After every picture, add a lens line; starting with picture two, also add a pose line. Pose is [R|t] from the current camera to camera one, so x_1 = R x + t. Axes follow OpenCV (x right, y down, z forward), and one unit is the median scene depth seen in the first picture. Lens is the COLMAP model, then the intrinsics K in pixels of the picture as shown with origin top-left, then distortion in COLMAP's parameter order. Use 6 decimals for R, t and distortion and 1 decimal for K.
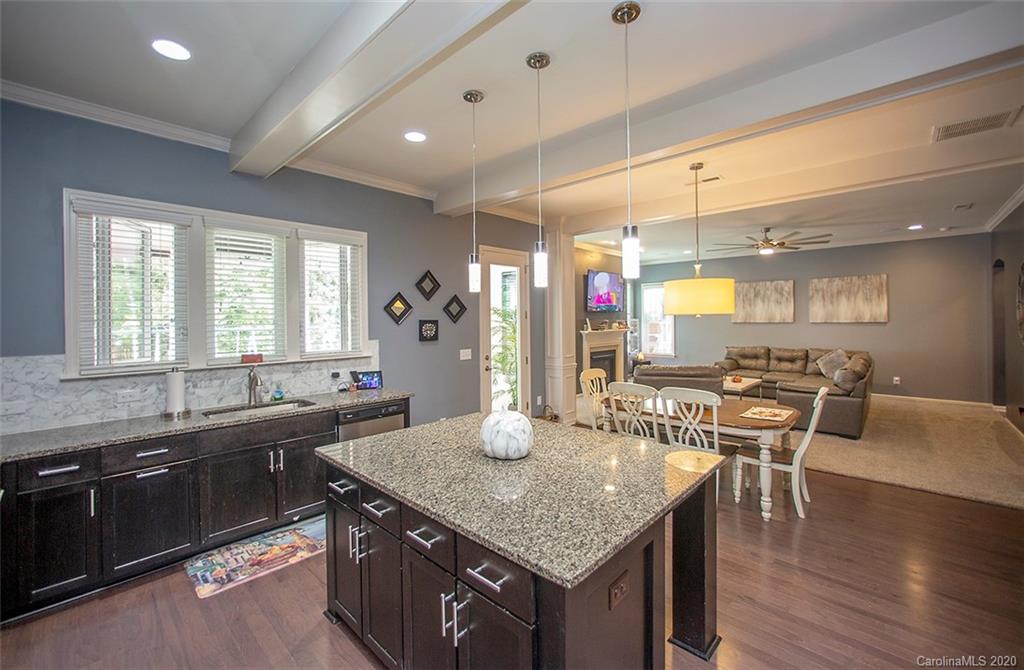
lens RADIAL K [[411.8, 0, 504.3], [0, 411.8, 322.1], [0, 0, 1]] dist [-0.036166, 0.000001]
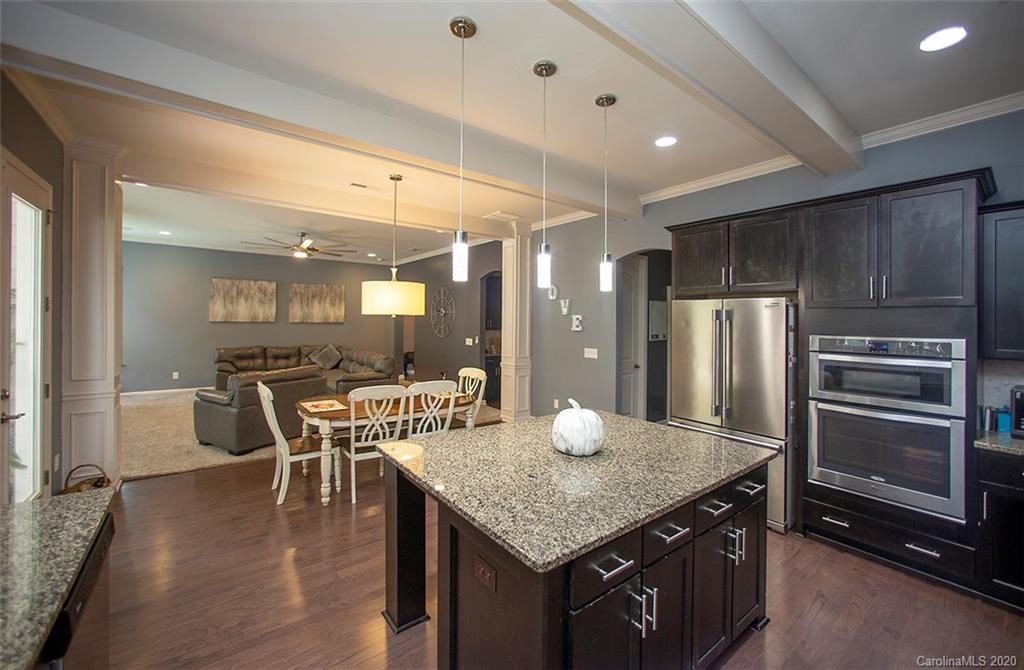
lens RADIAL K [[411.8, 0, 504.3], [0, 411.8, 322.1], [0, 0, 1]] dist [-0.036166, 0.000001]
pose [[0.166652, 0.003026, 0.986011, -0.519506], [-0.005132, 0.999984, -0.002201, 0.001063], [-0.986002, -0.004694, 0.166665, 0.506850]]
